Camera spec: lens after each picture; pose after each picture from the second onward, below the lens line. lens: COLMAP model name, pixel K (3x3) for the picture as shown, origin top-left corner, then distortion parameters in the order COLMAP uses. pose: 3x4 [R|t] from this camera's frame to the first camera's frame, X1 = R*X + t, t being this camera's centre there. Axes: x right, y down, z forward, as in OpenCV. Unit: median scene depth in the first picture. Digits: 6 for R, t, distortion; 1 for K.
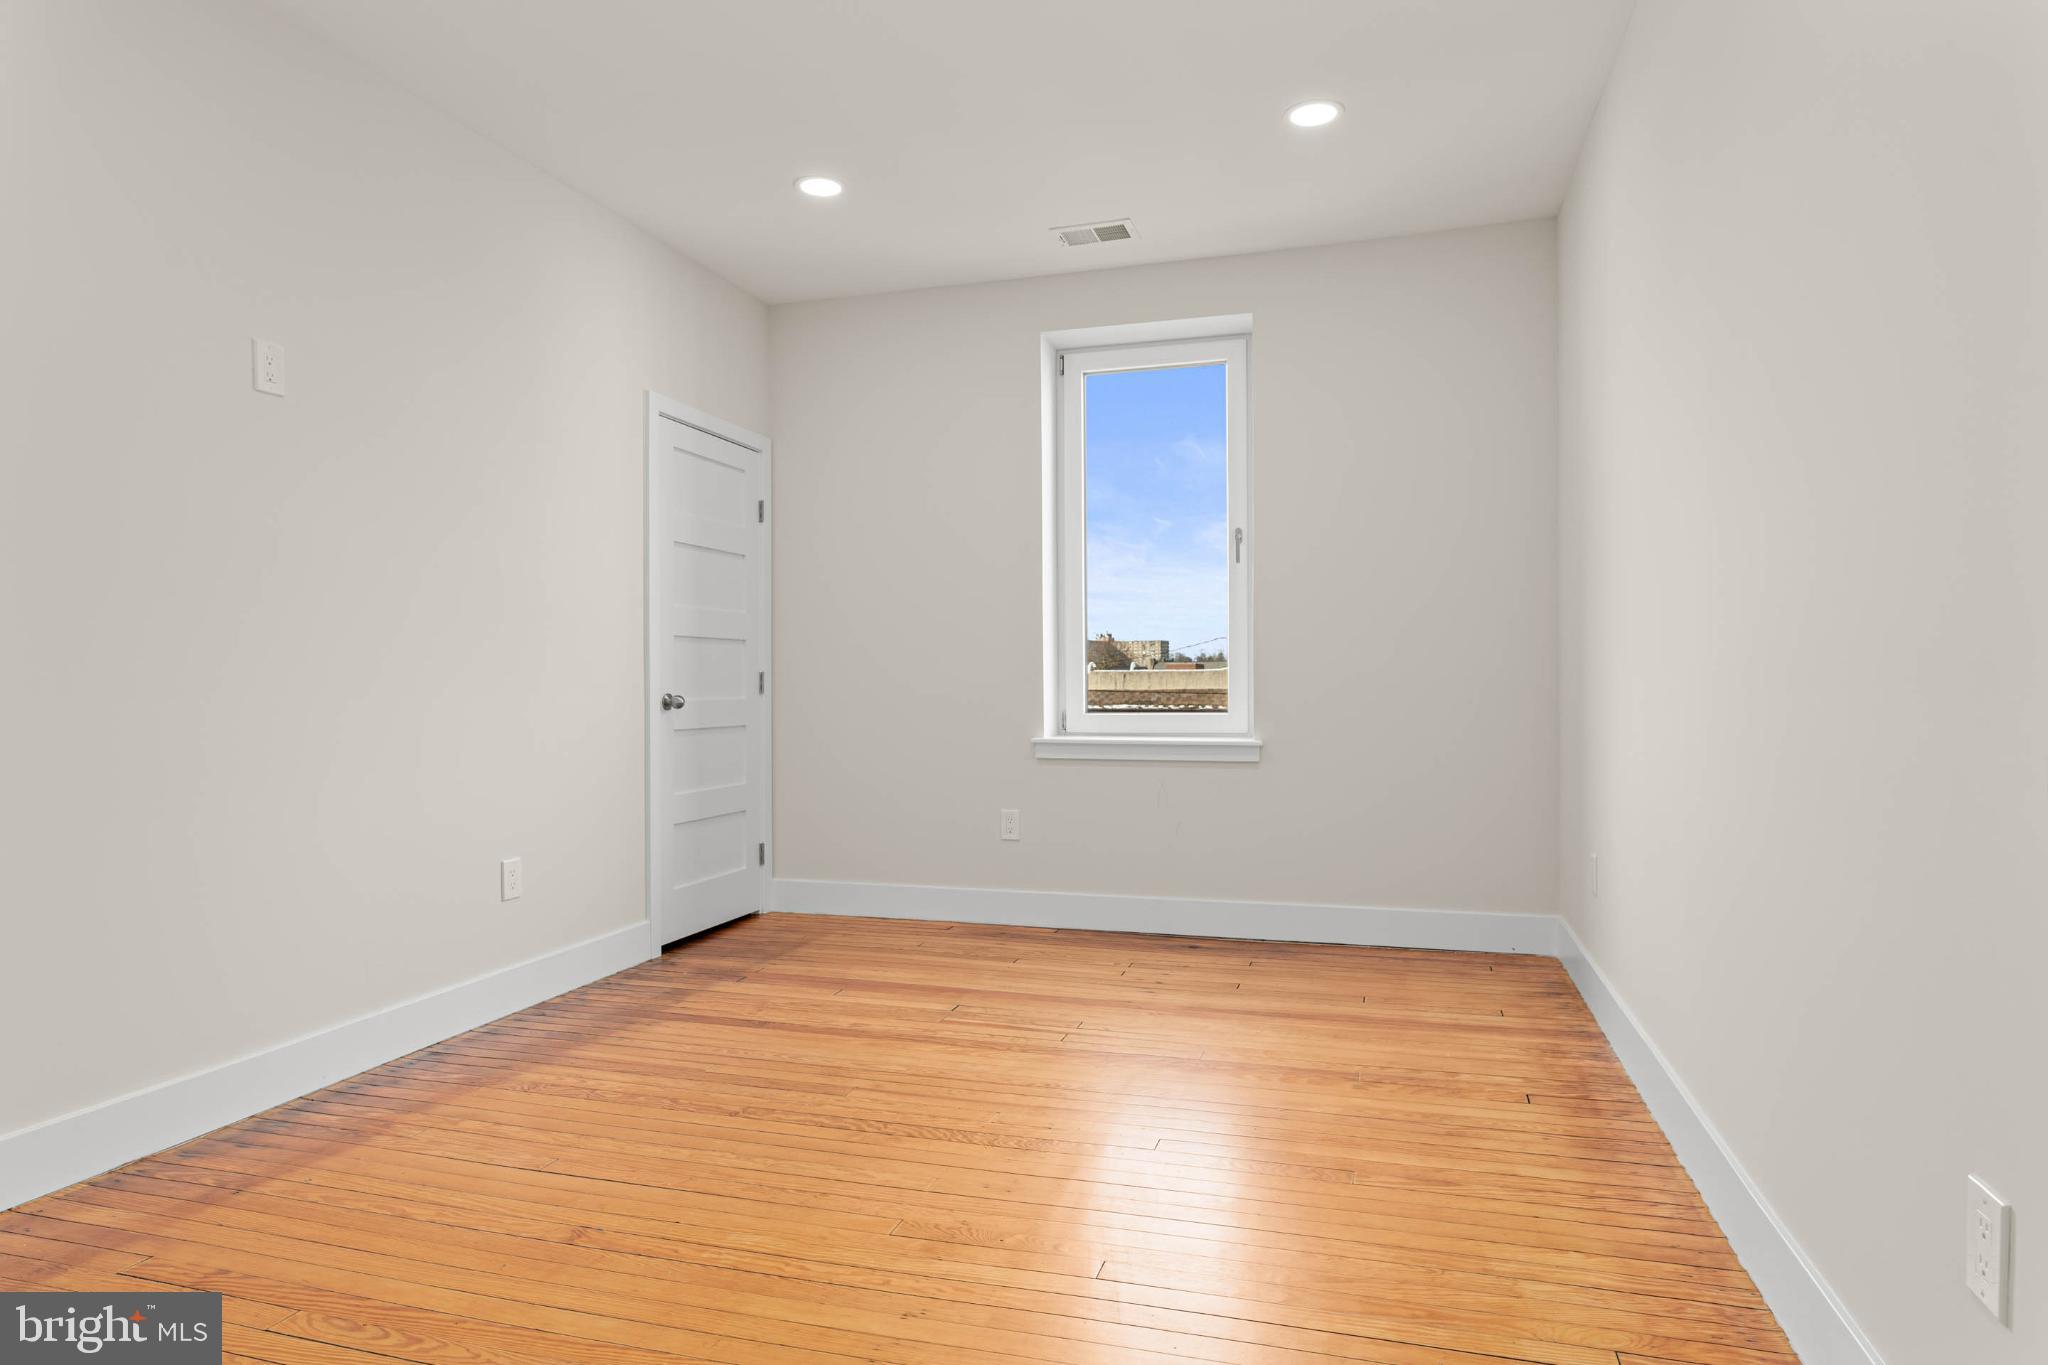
lens RADIAL K [[1175.4, 0, 1041.4], [0, 1175.4, 688.0], [0, 0, 1]] dist [-0.004133, 0.000198]
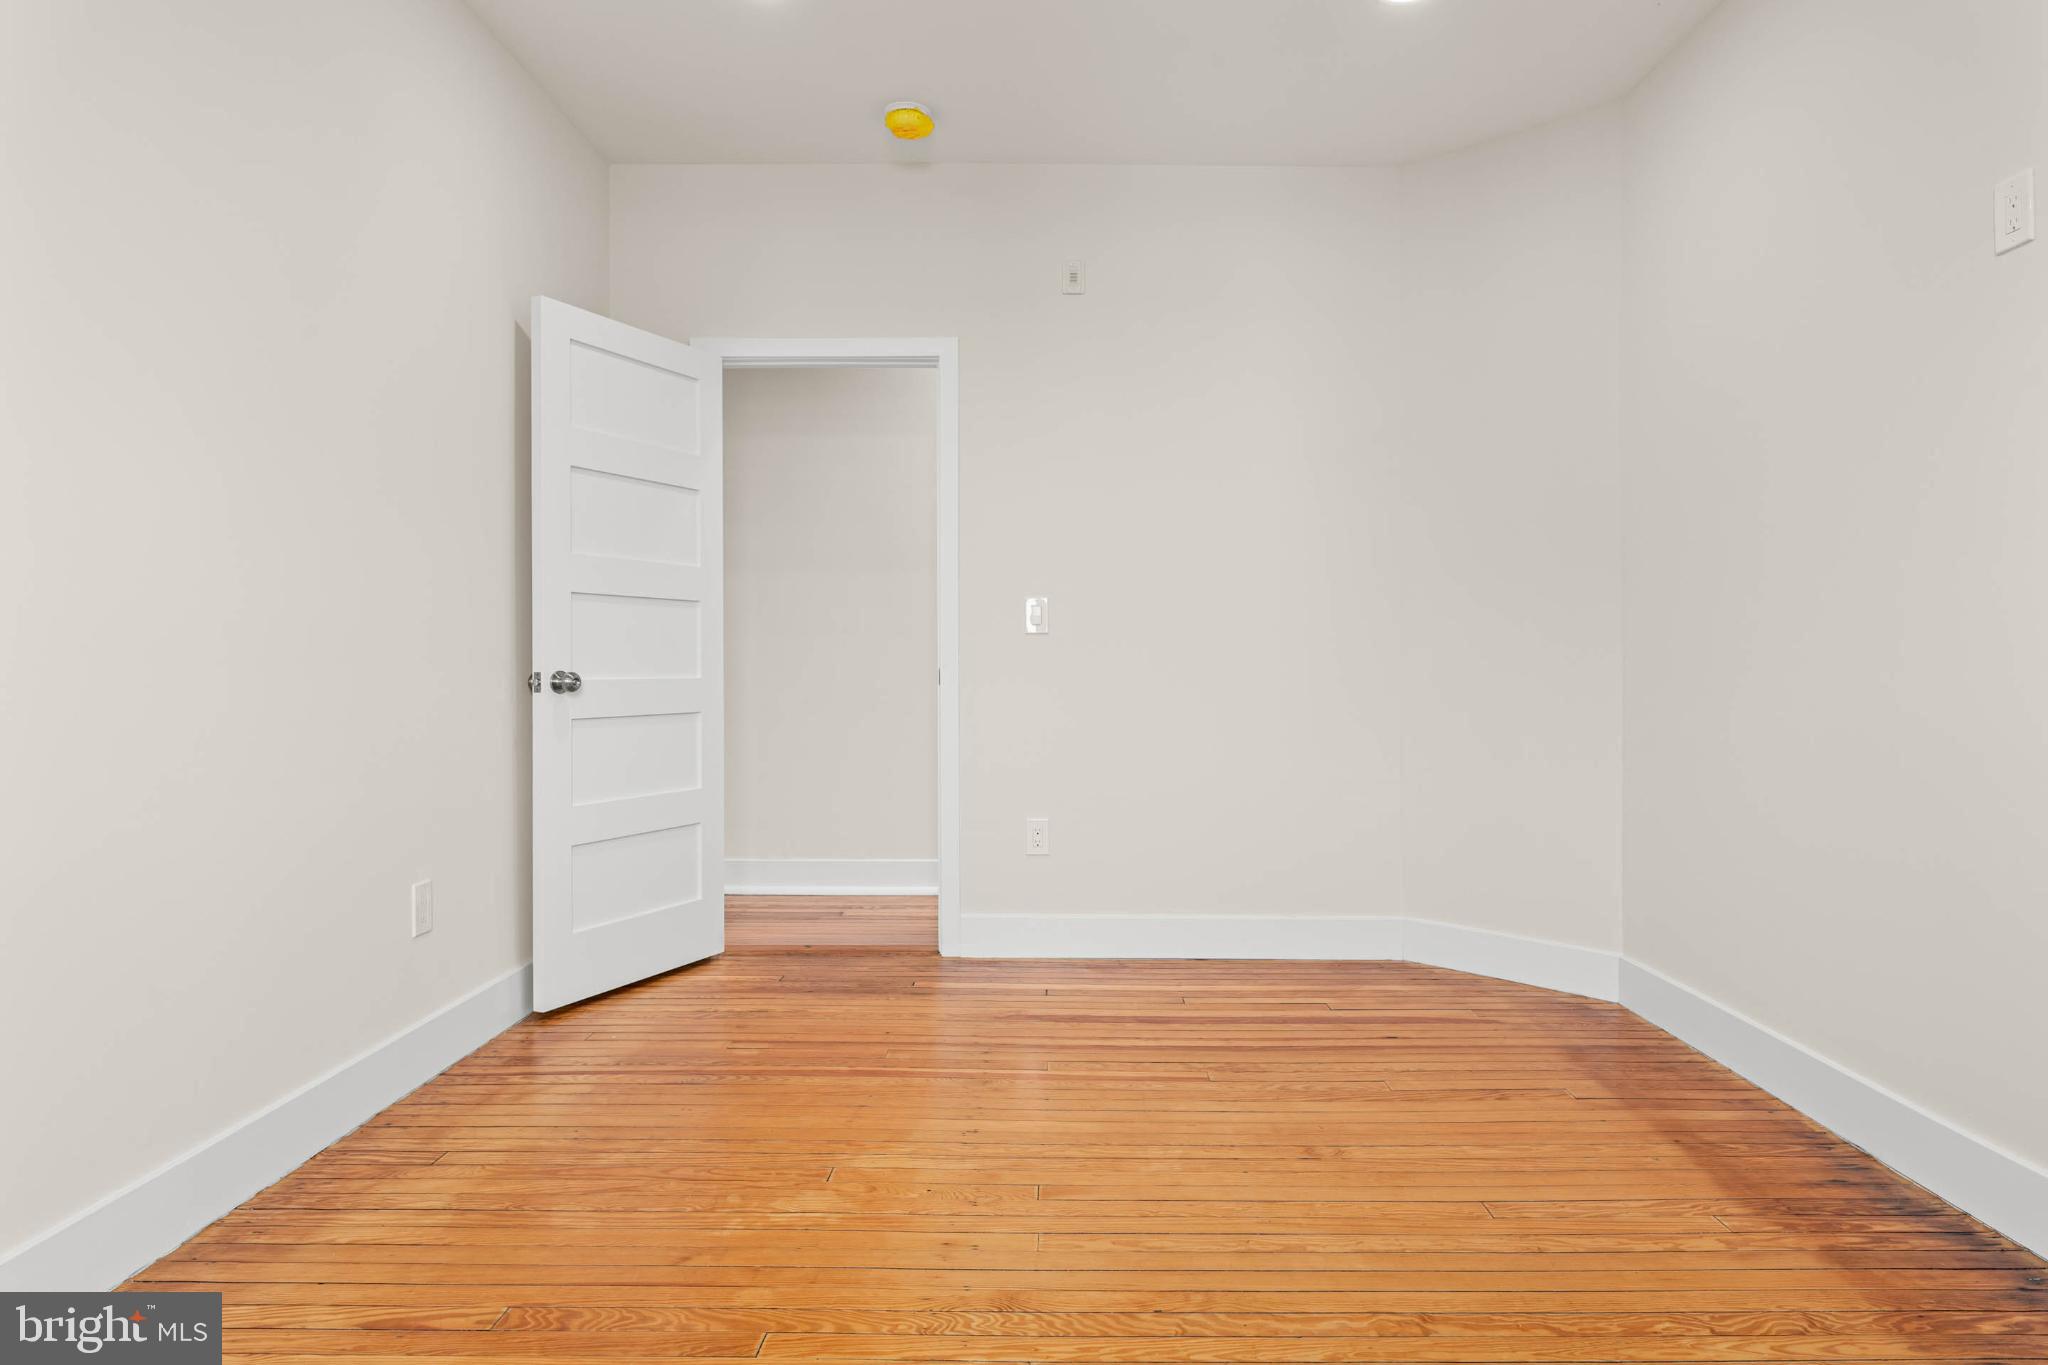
lens RADIAL K [[1175.4, 0, 1024.8], [0, 1175.4, 677.1], [0, 0, 1]] dist [-0.004133, 0.000198]
pose [[-0.966366, 0.011661, -0.256904, 0.129709], [0.006525, 0.999762, 0.020836, -0.005537], [0.257086, 0.018459, -0.966212, 1.798144]]
